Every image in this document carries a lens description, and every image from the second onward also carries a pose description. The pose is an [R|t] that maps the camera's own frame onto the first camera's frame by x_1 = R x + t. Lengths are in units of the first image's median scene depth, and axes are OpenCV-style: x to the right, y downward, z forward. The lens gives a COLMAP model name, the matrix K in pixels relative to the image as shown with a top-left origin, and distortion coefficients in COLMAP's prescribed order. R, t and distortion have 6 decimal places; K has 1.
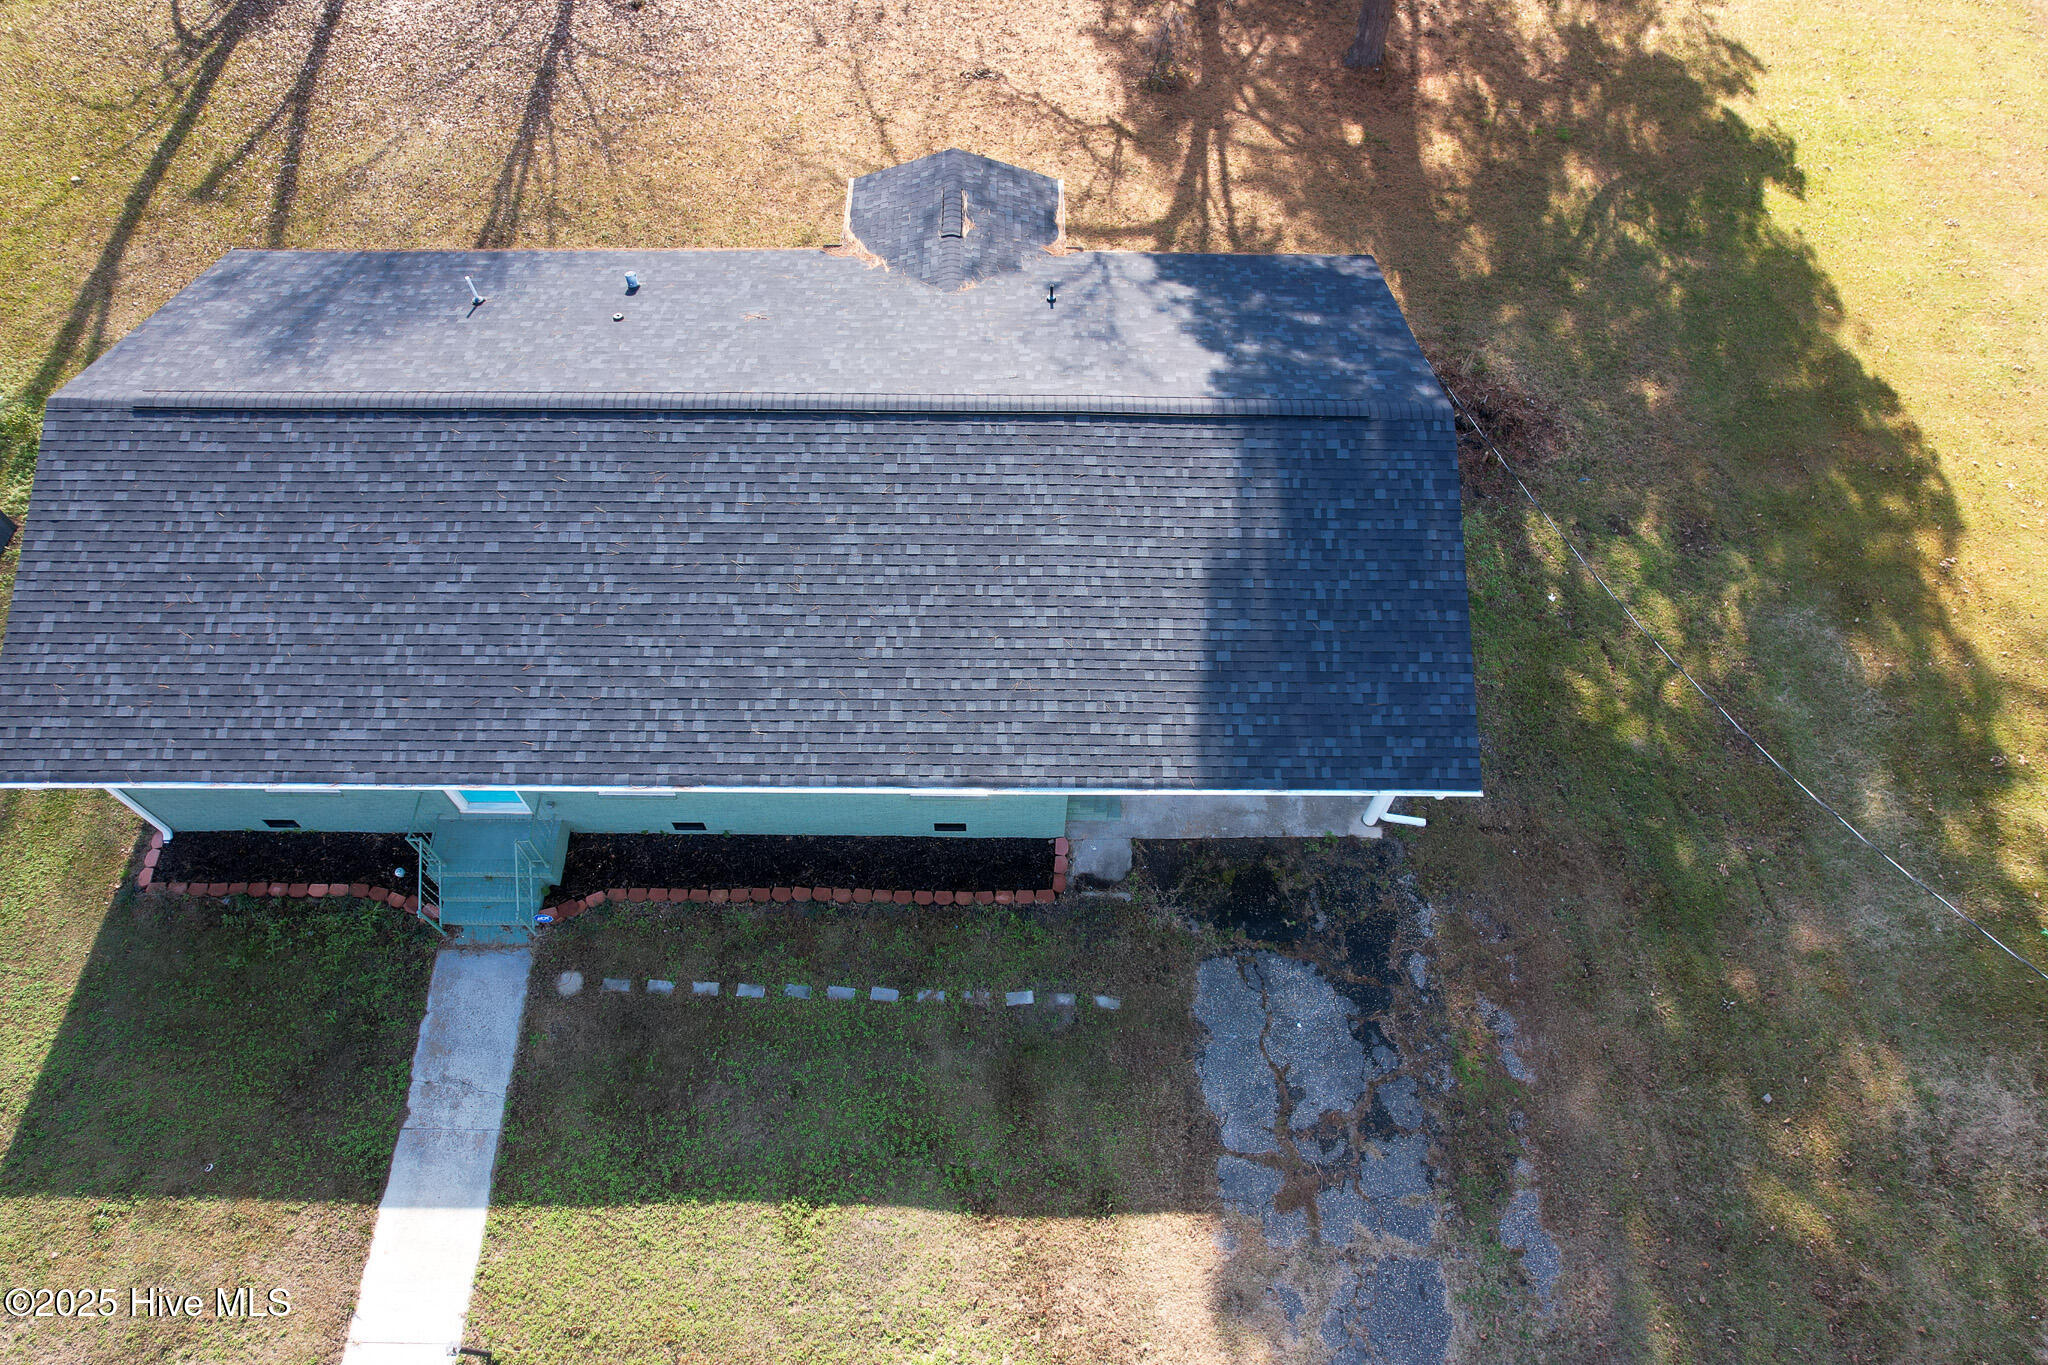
lens RADIAL K [[1305.1, 0, 1028.4], [0, 1305.1, 678.2], [0, 0, 1]] dist [-0.079280, 0.073673]
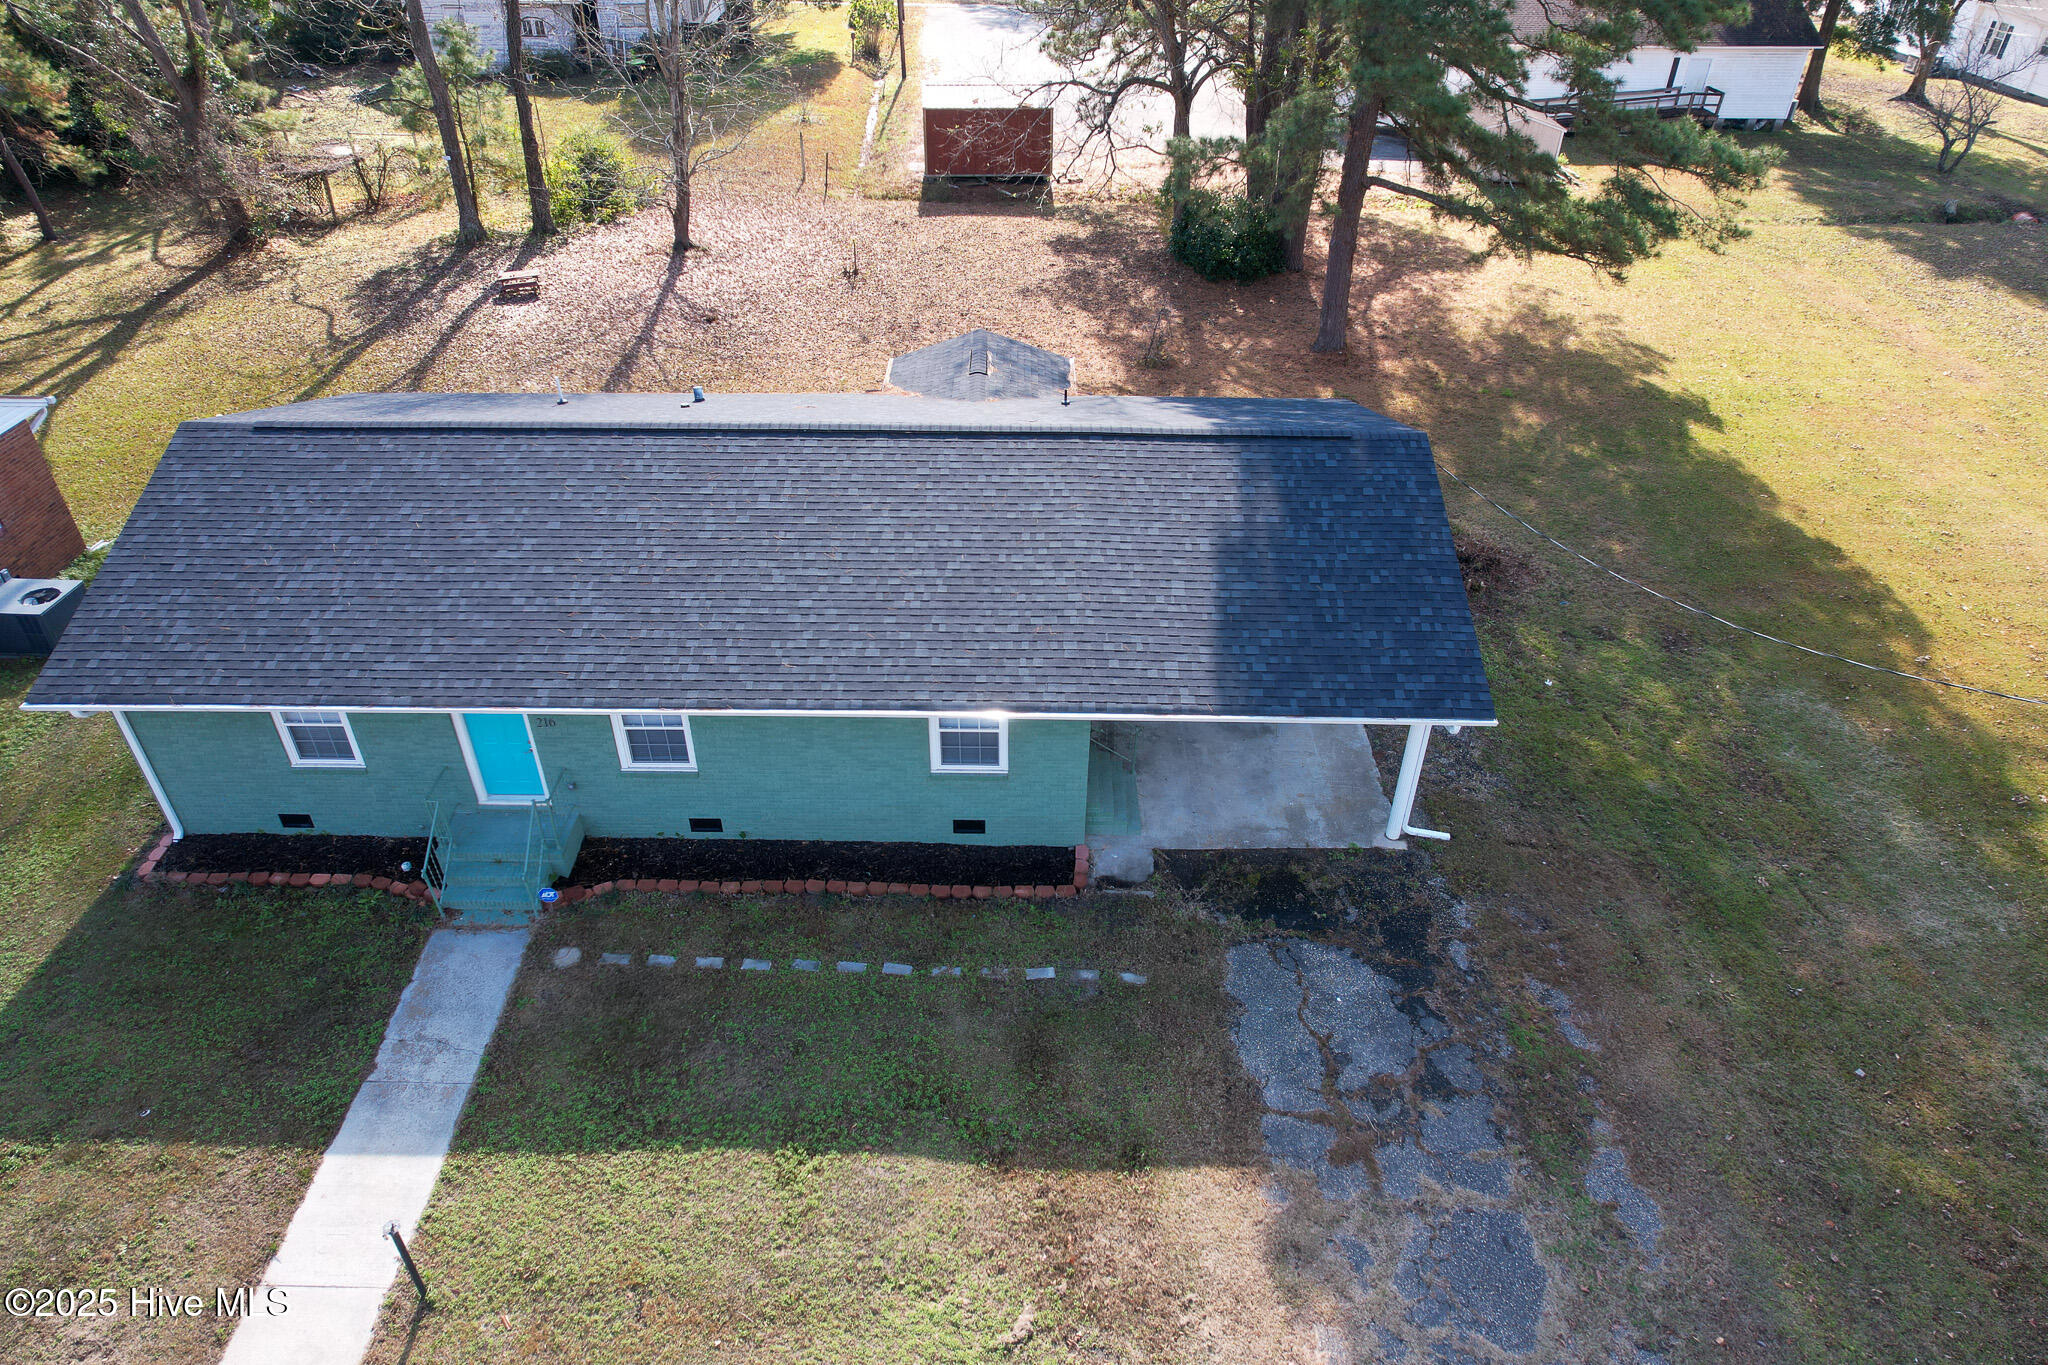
lens RADIAL K [[1305.1, 0, 1028.4], [0, 1305.1, 678.2], [0, 0, 1]] dist [-0.079280, 0.073673]
pose [[0.999986, -0.001018, -0.005263, -0.010544], [-0.001093, 0.922464, -0.386081, 0.429371], [0.005248, 0.386082, 0.922450, 0.047430]]
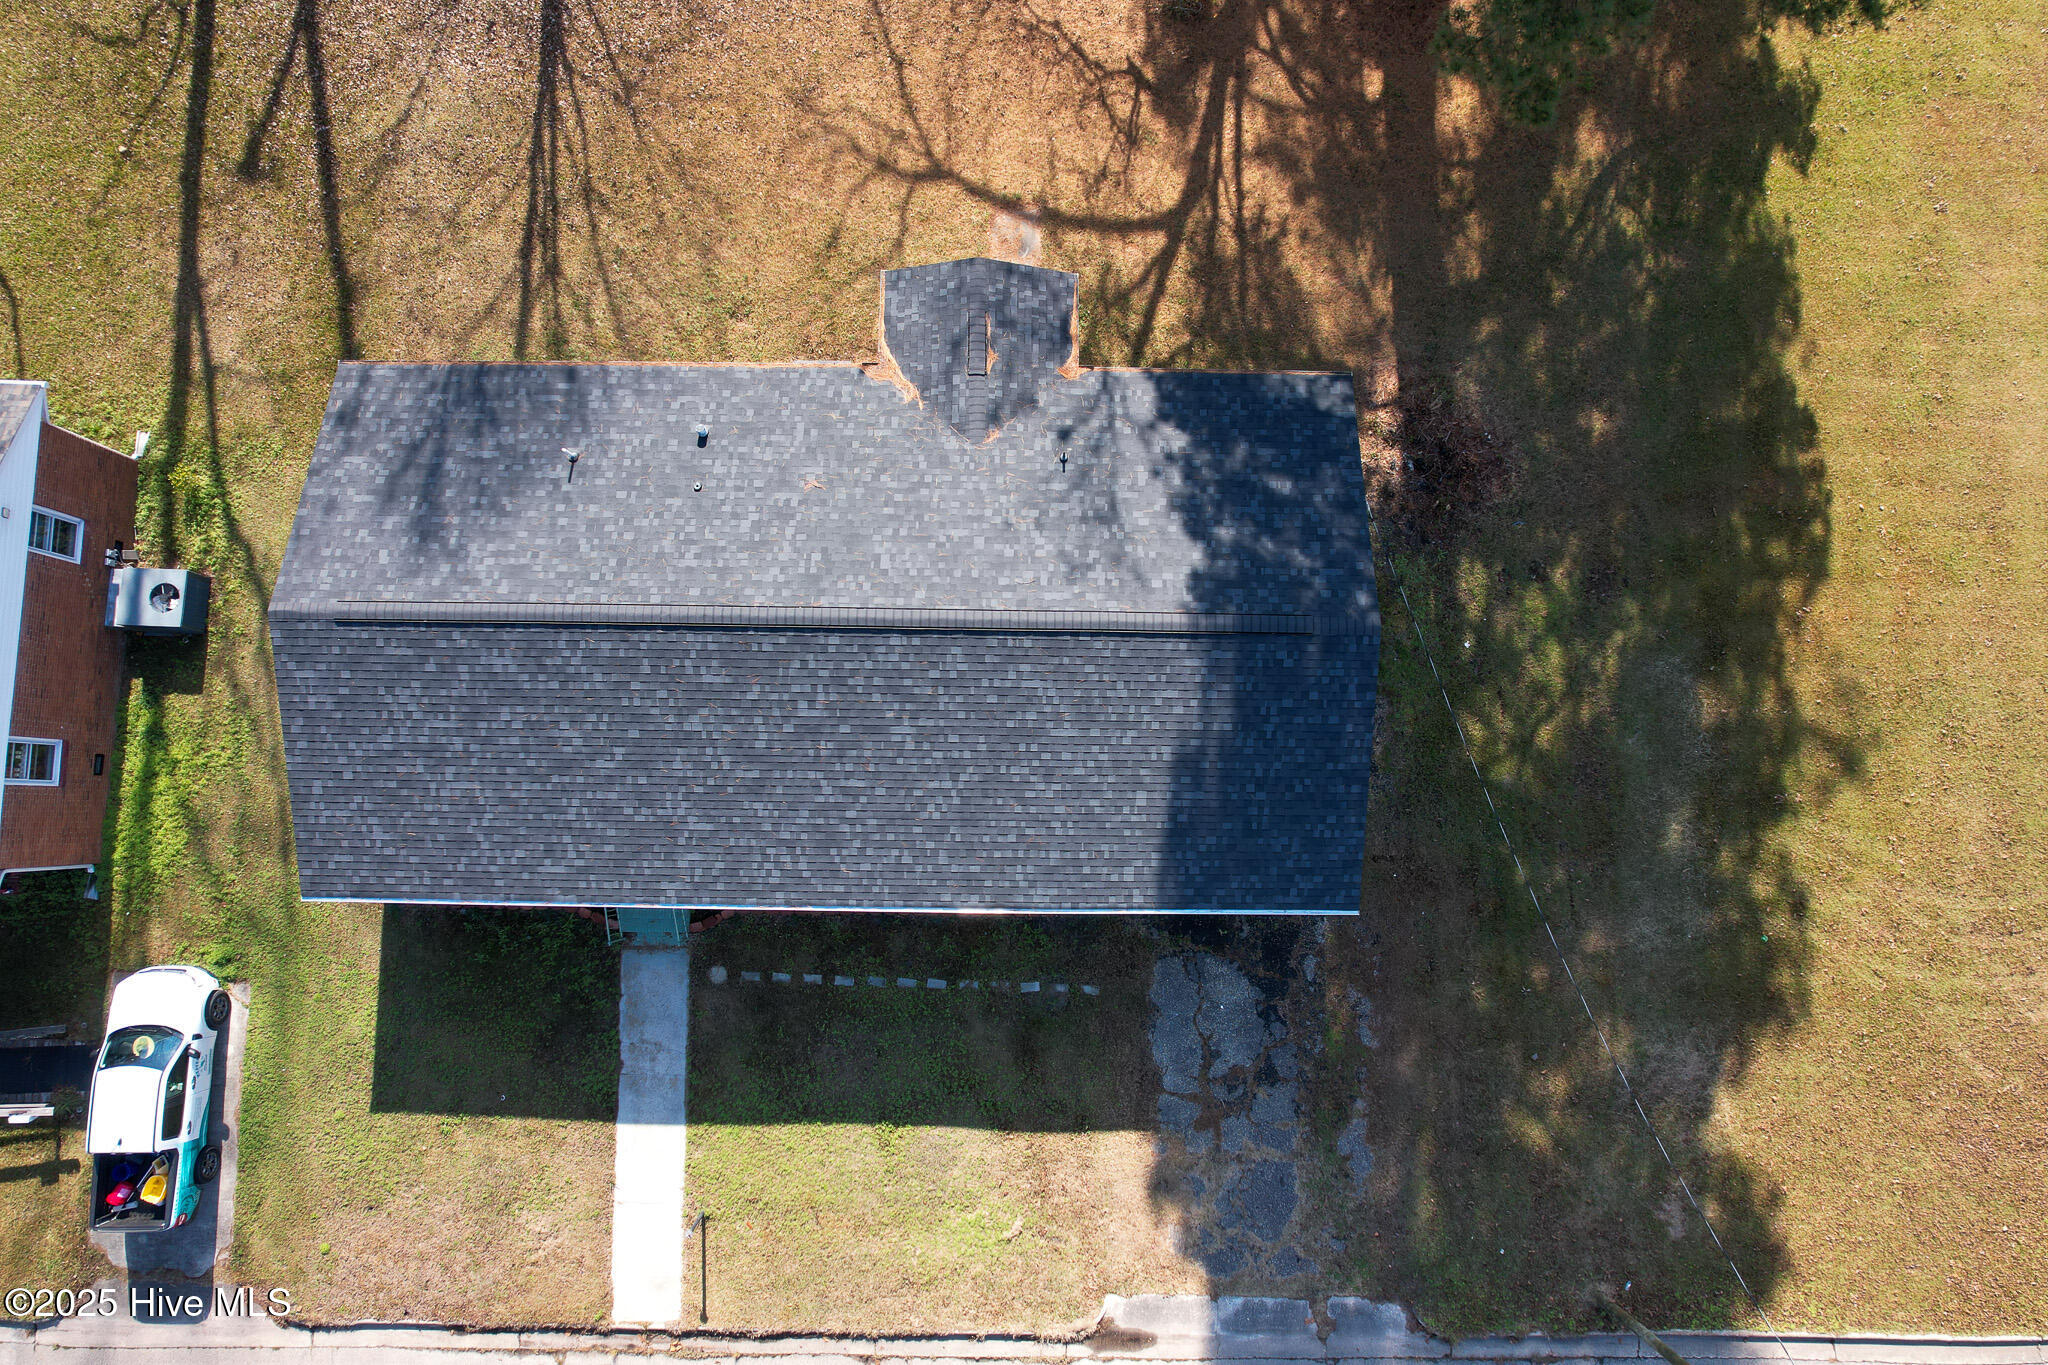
lens RADIAL K [[1302.9, 0, 1026.1], [0, 1302.9, 673.2], [0, 0, 1]] dist [-0.072674, 0.071215]
pose [[0.999894, 0.013163, -0.006193, -0.007127], [-0.009241, 0.903539, 0.428406, -0.716624], [0.011235, -0.428304, 0.903565, -0.163255]]
